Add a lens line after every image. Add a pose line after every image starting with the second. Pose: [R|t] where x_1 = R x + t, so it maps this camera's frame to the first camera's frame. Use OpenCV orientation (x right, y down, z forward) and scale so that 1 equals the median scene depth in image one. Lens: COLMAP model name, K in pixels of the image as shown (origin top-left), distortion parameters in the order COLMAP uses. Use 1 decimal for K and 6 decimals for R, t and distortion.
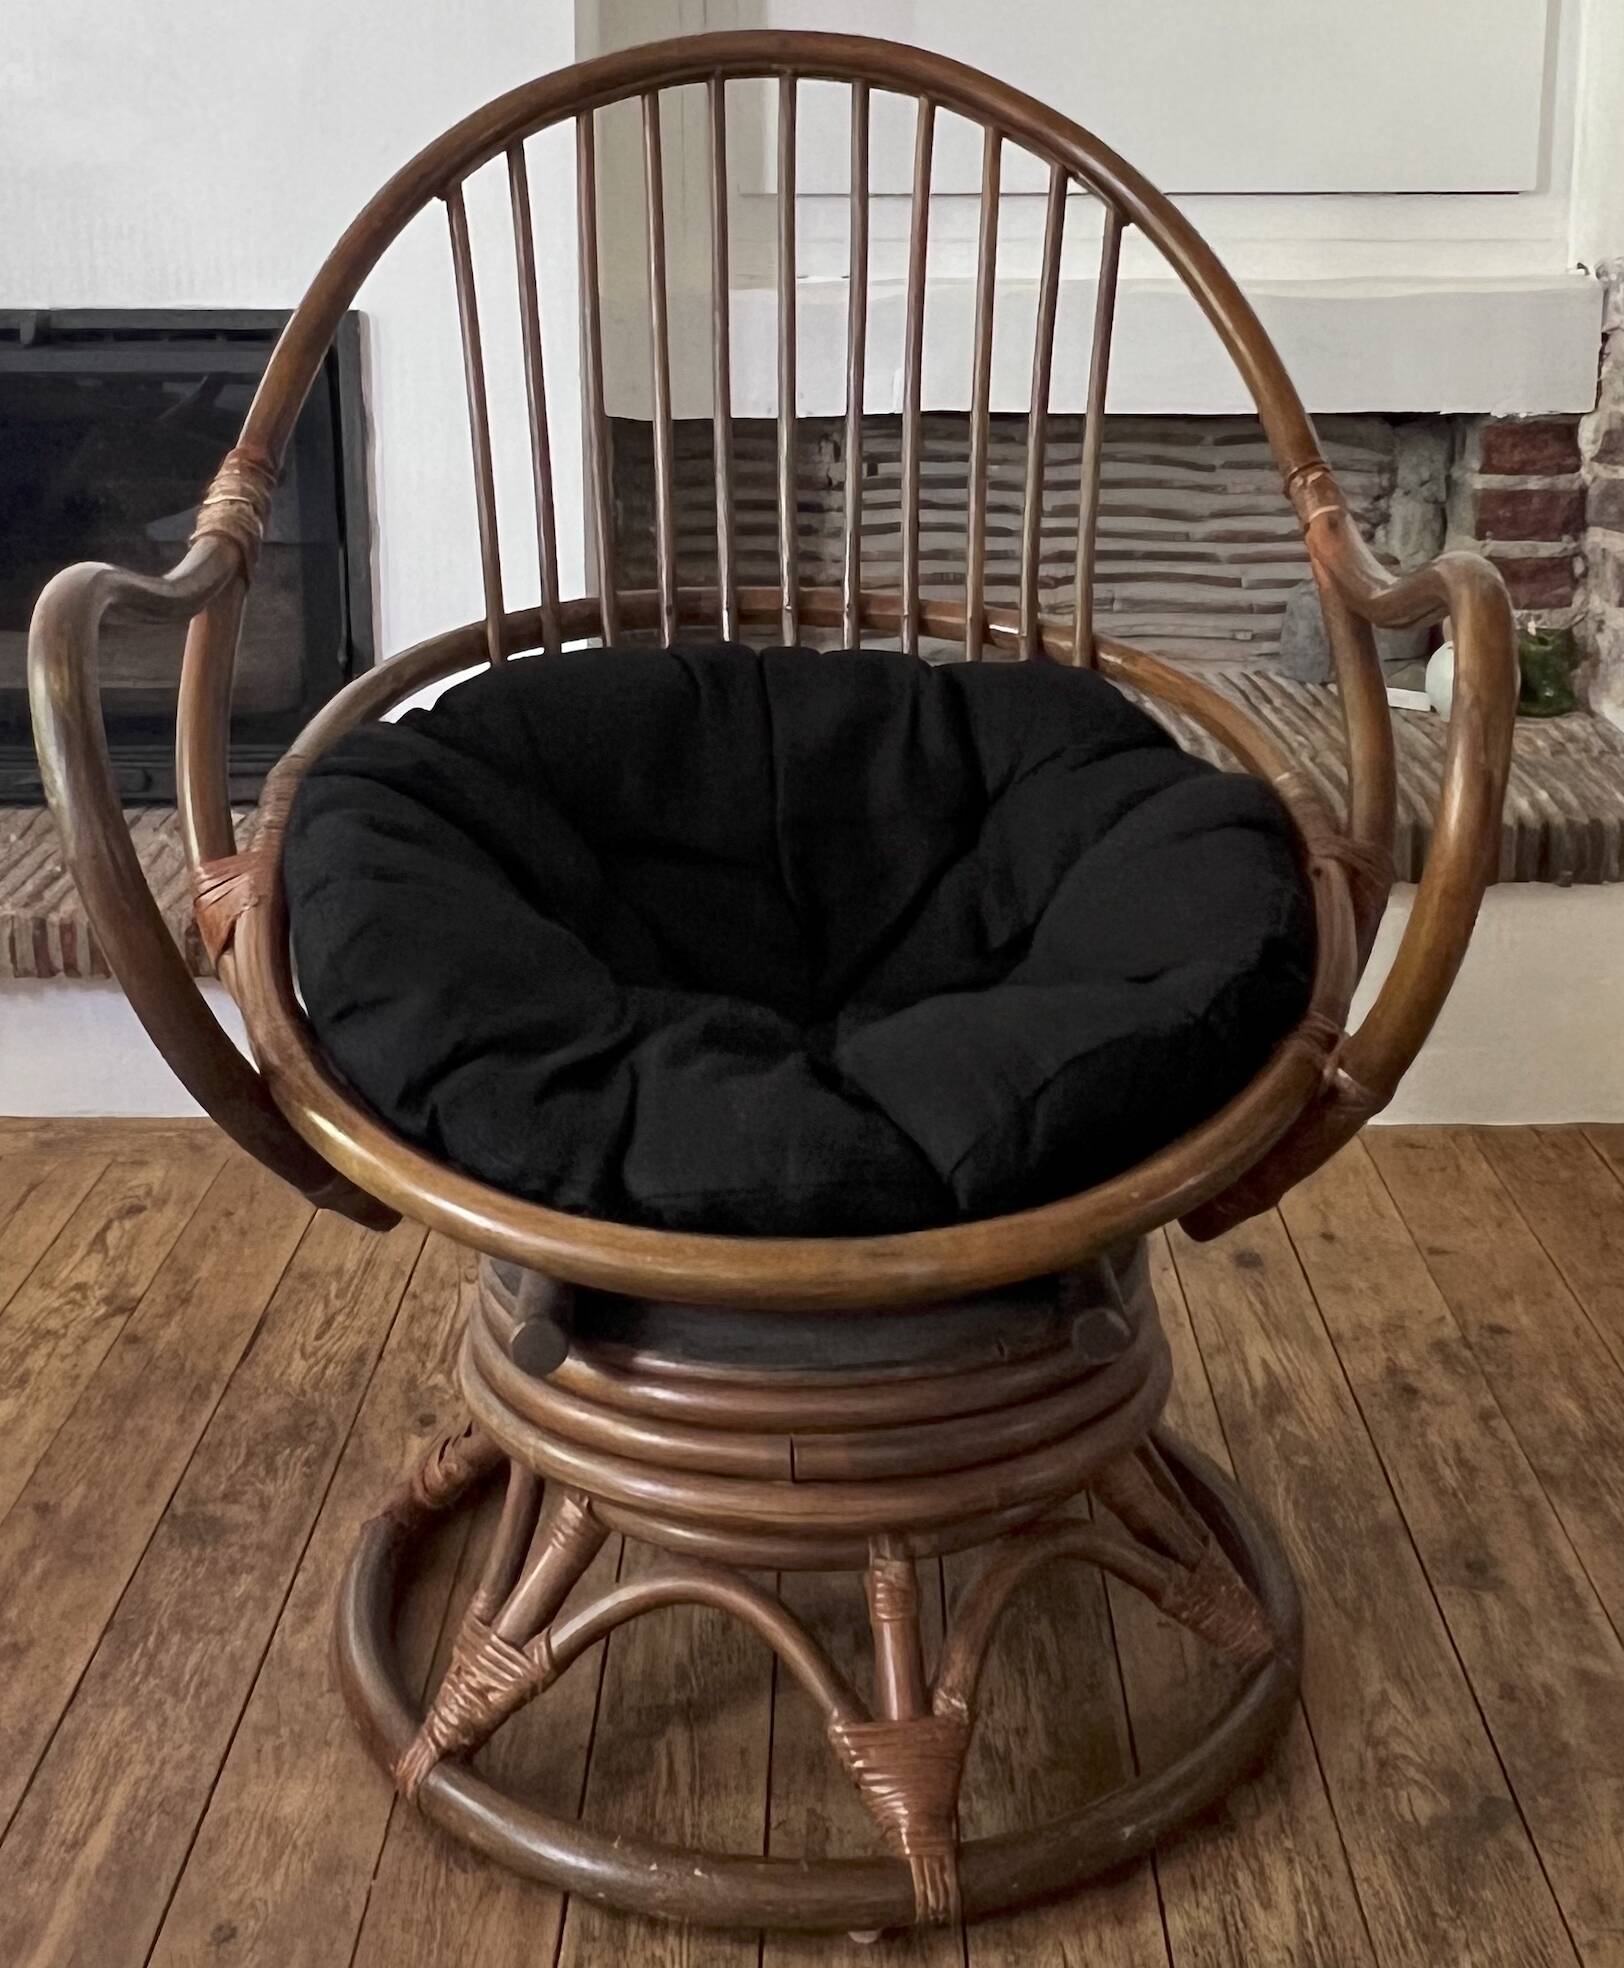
lens RADIAL K [[2417.4, 0, 816.7], [0, 2417.4, 672.3], [0, 0, 1]] dist [0.007222, -0.012794]
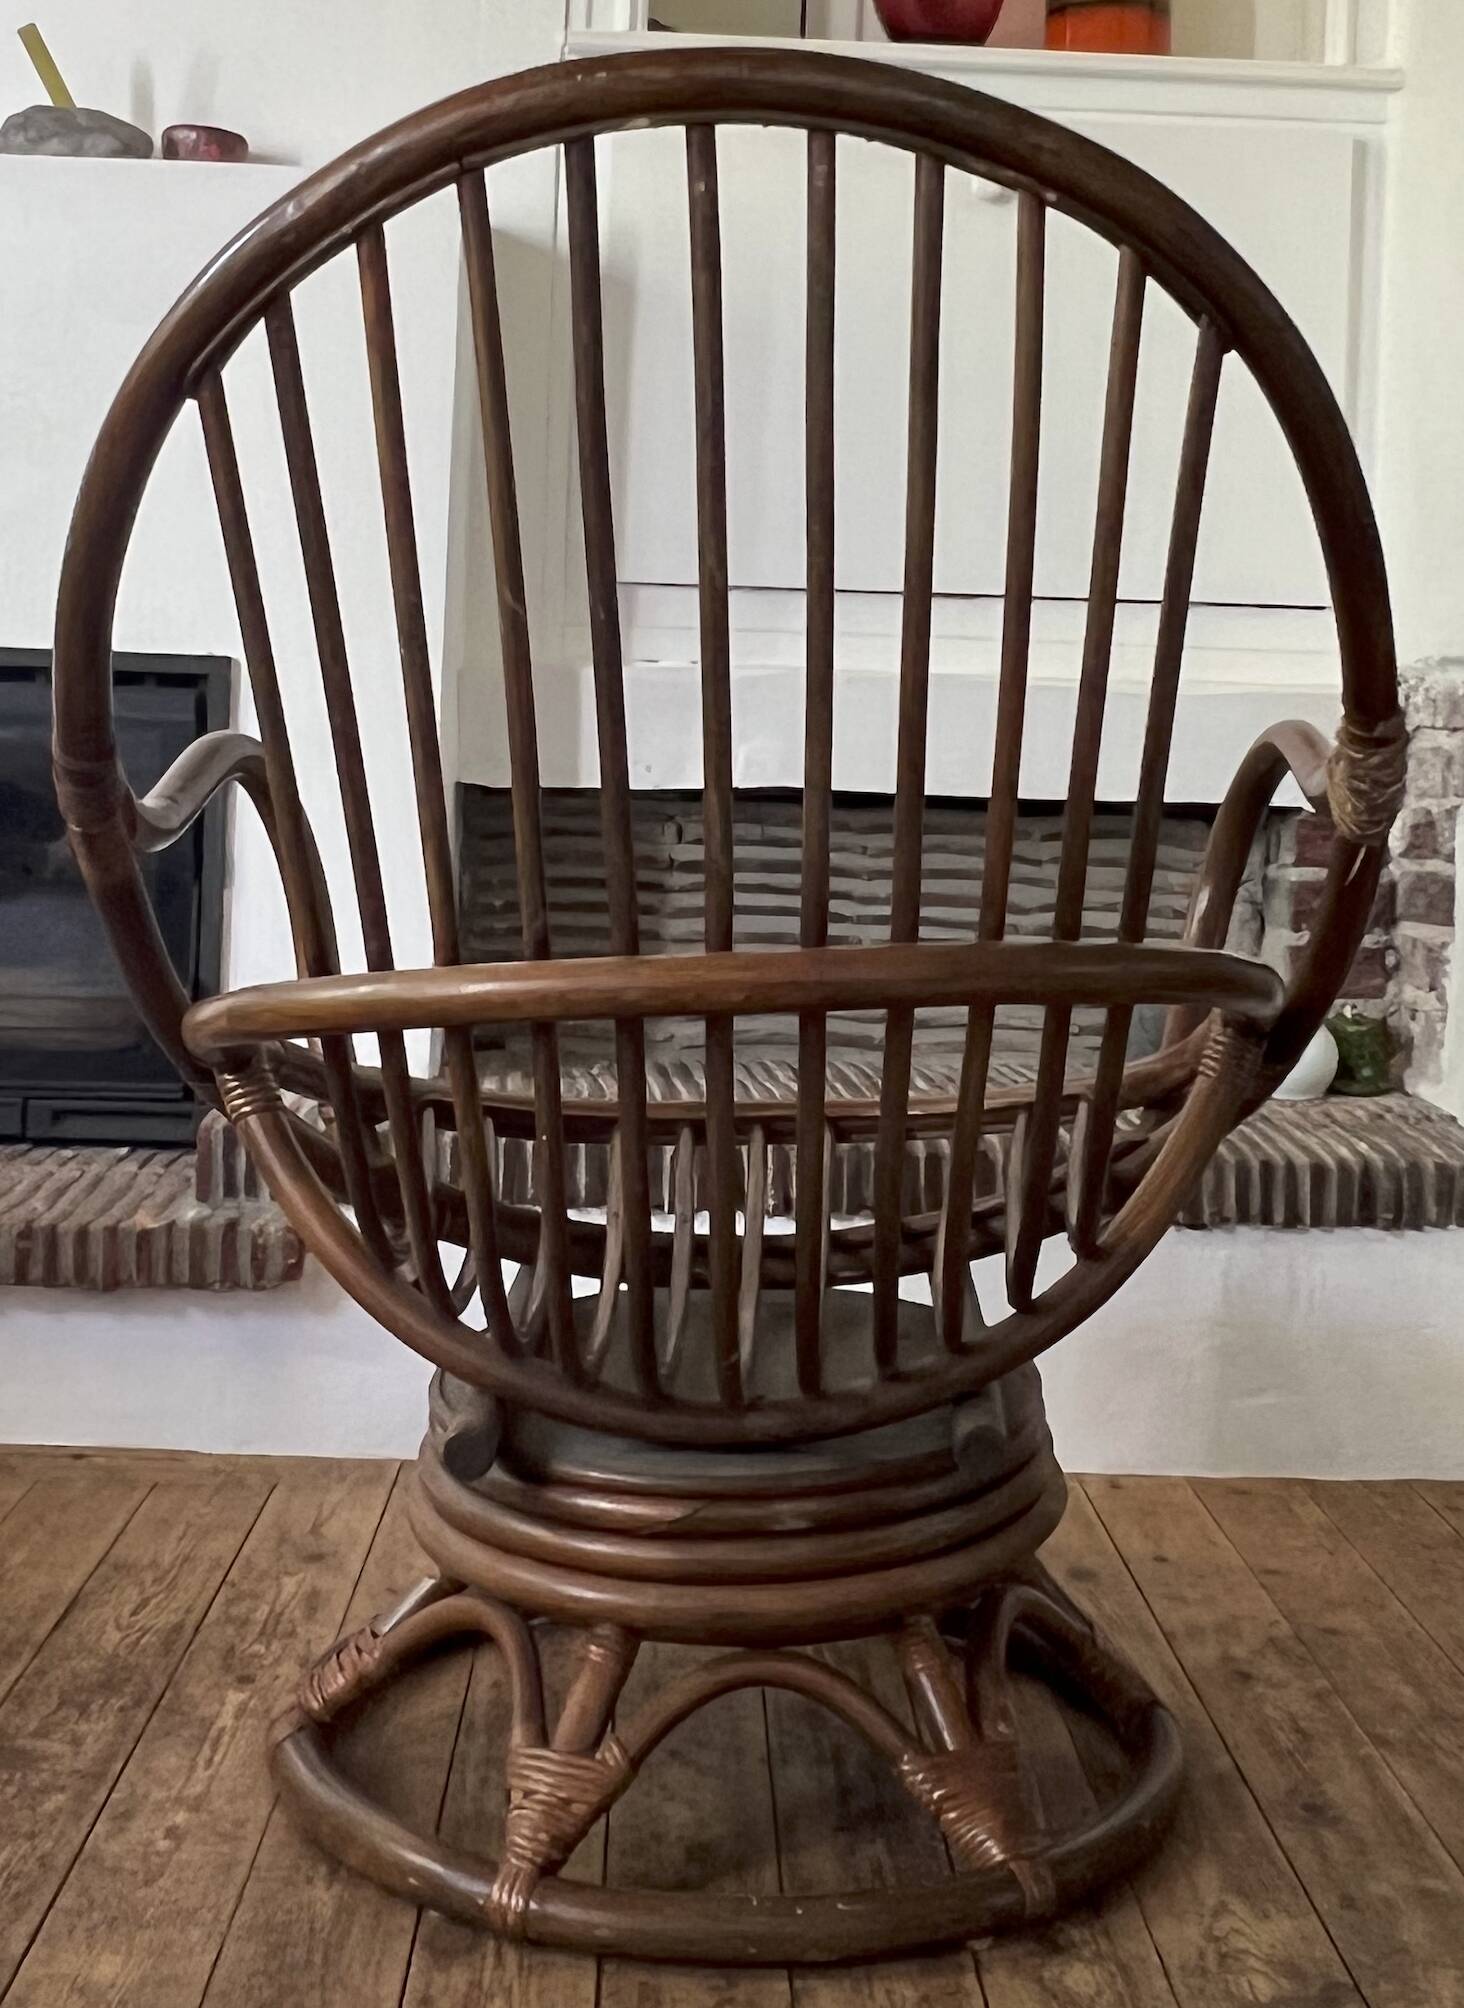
lens RADIAL K [[2470.8, 0, 751.2], [0, 2470.8, 710.8], [0, 0, 1]] dist [0.009910, -0.024209]
pose [[0.998357, 0.035260, 0.045173, -0.017745], [-0.024194, 0.973941, -0.225505, 0.157425], [-0.051947, 0.224042, 0.973194, -0.069746]]
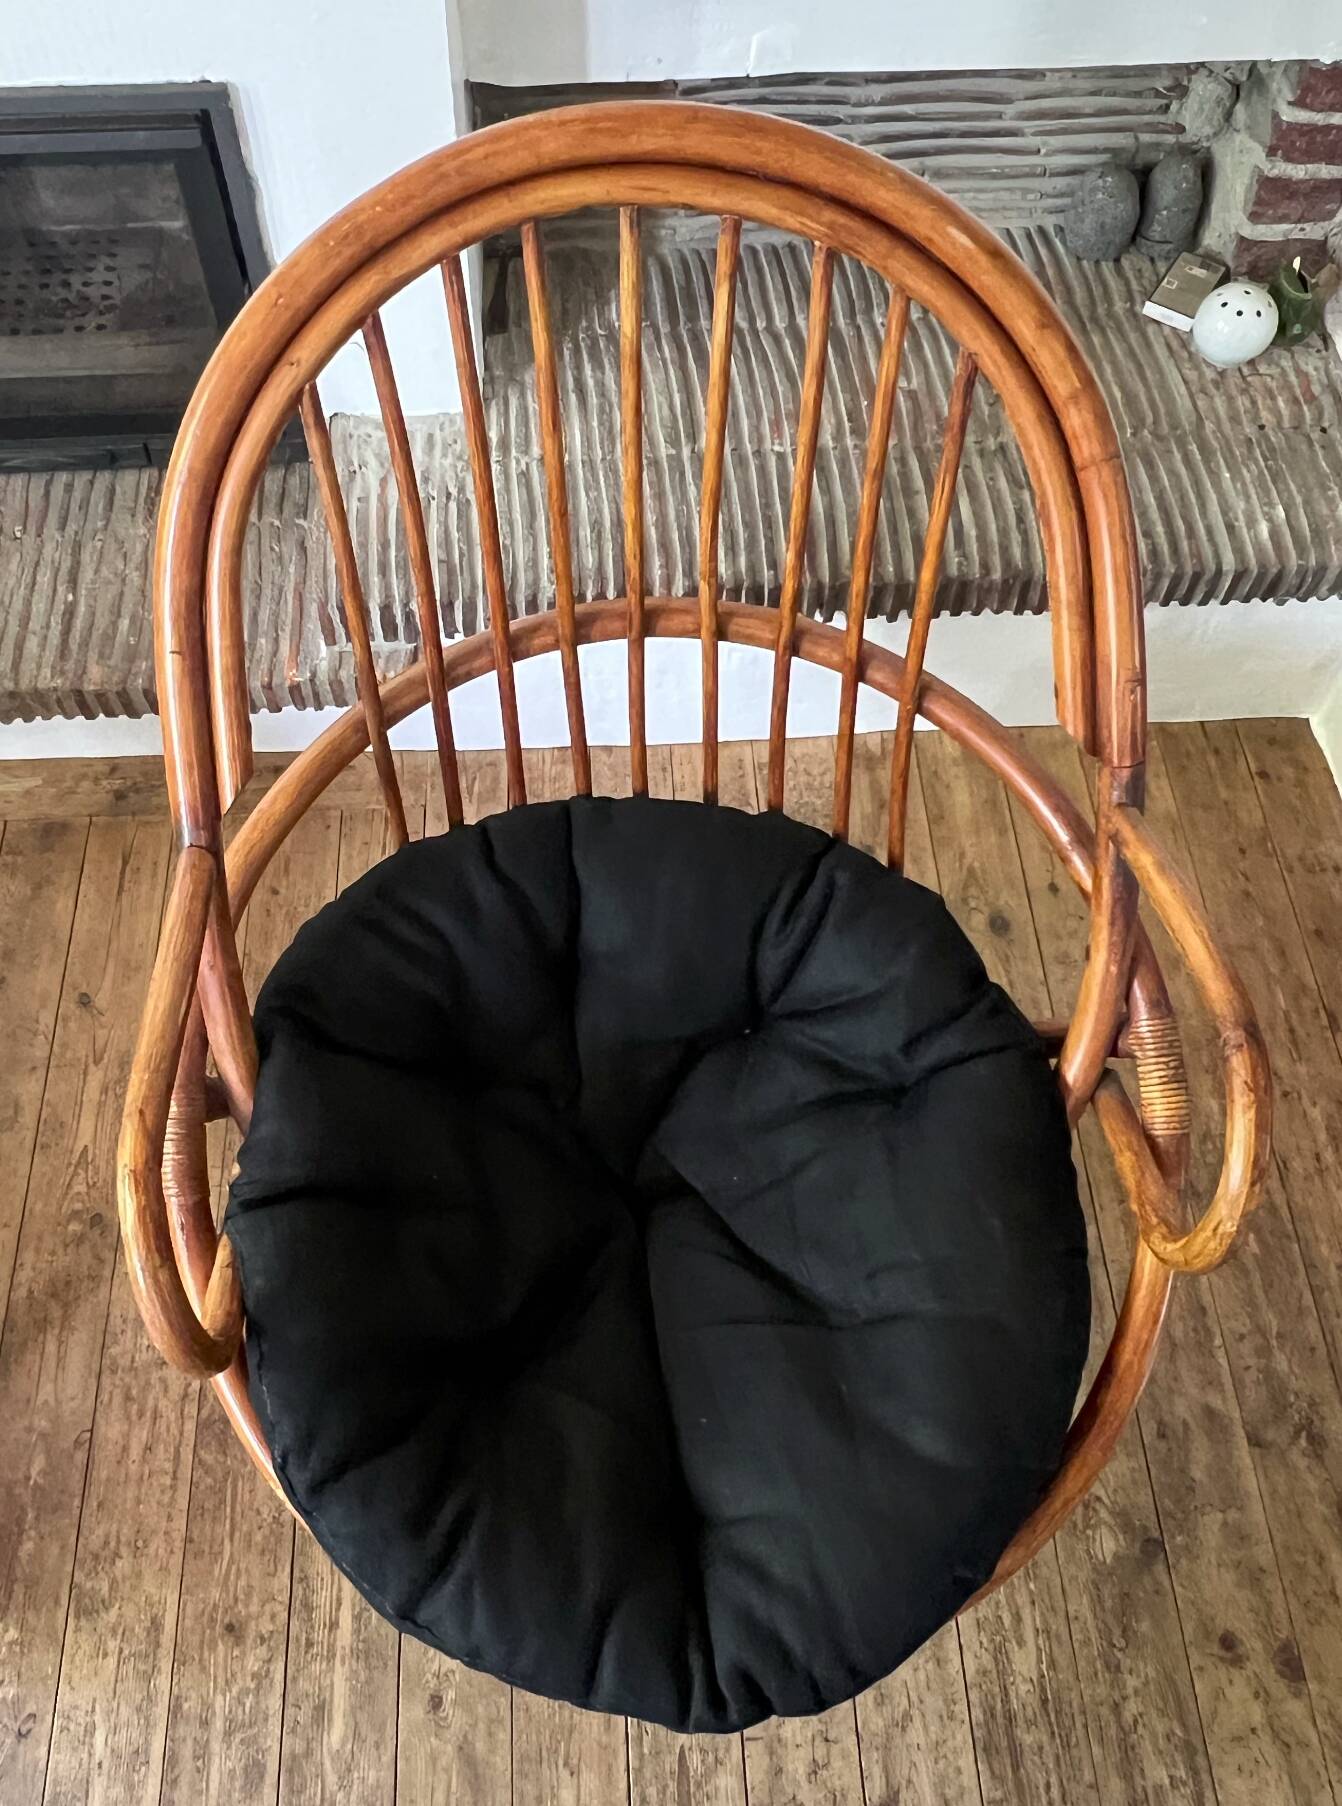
lens RADIAL K [[1554.6, 0, 597.1], [0, 1554.6, 807.6], [0, 0, 1]] dist [-0.004811, 0.002331]
pose [[0.998905, -0.040392, 0.023605, -0.095818], [0.011871, 0.706880, 0.707233, -0.558609], [-0.045252, -0.706179, 0.706586, 0.493111]]
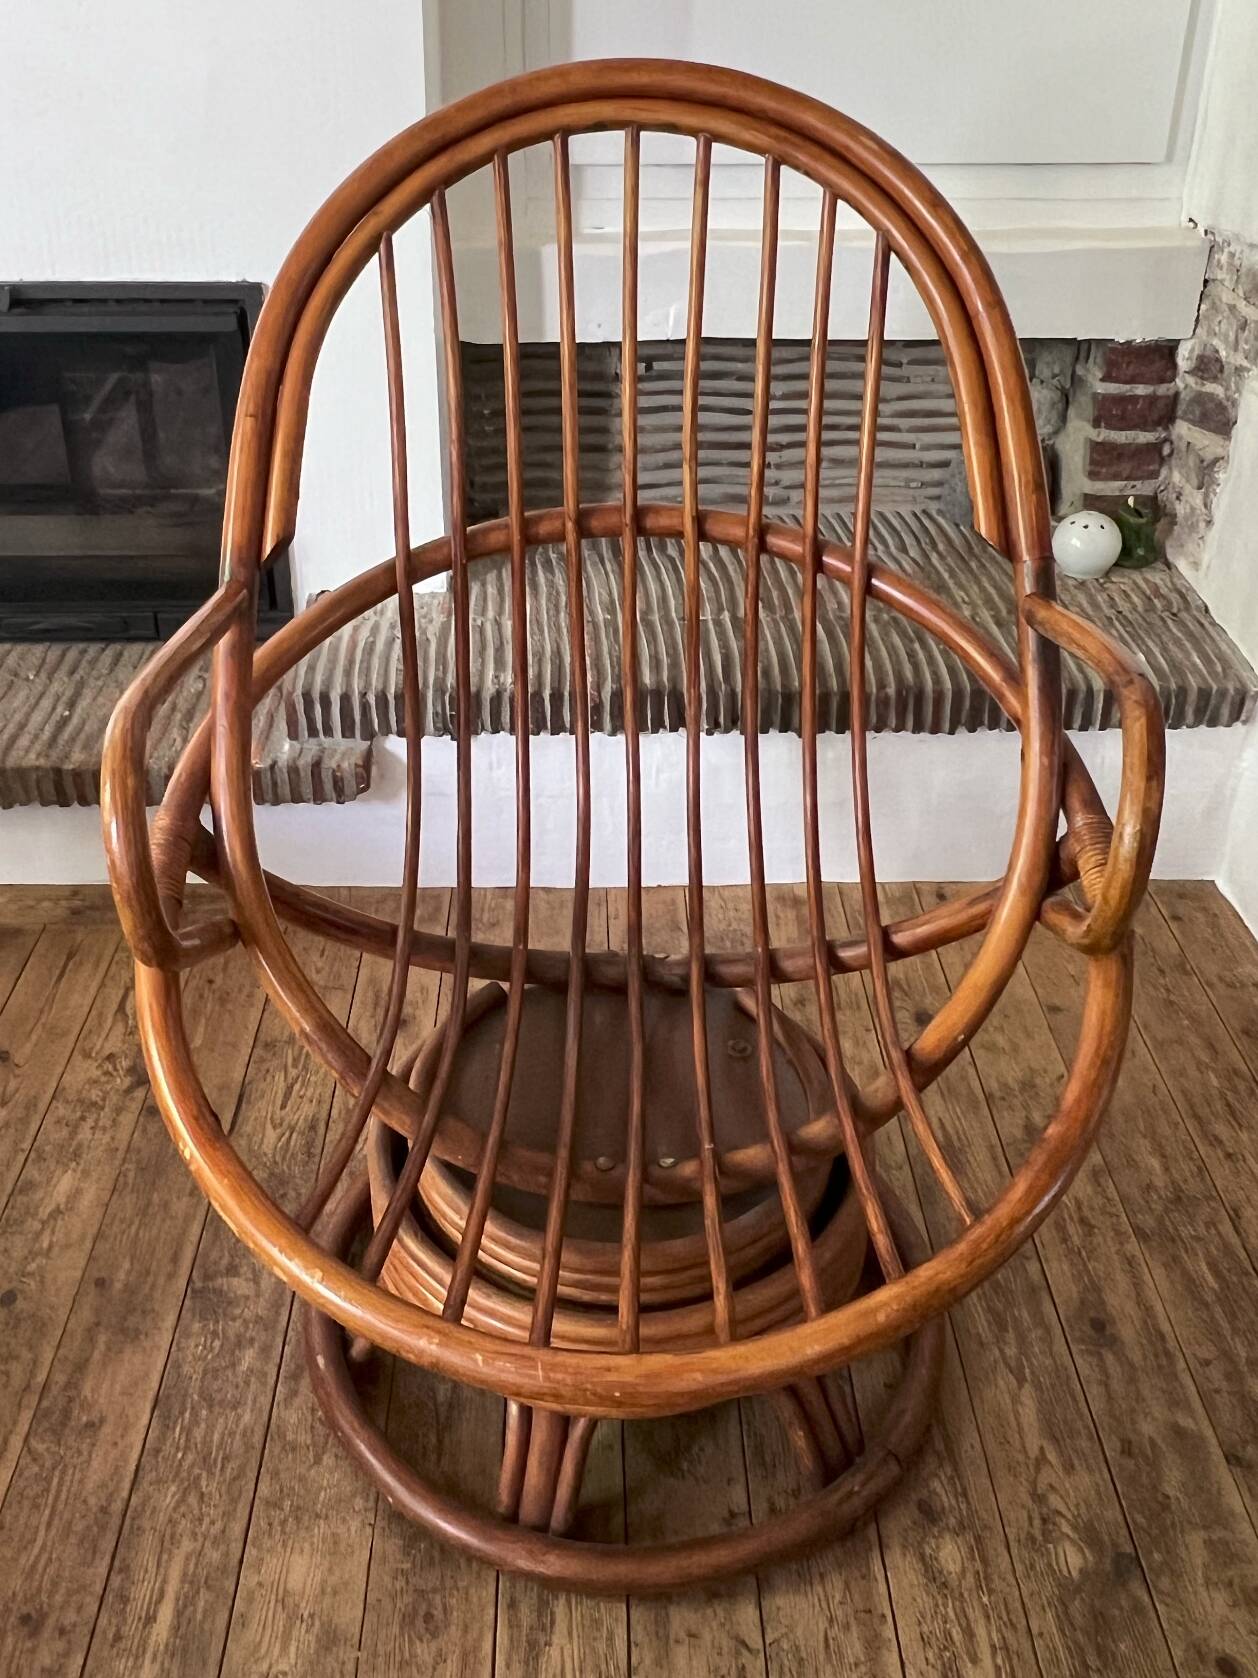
lens RADIAL K [[1552.3, 0, 599.3], [0, 1552.3, 698.3], [0, 0, 1]] dist [0.000927, -0.004527]
pose [[0.999638, -0.006126, 0.026191, -0.046886], [-0.001207, 0.962519, 0.271213, -0.232802], [-0.026871, -0.271147, 0.962163, 0.200969]]
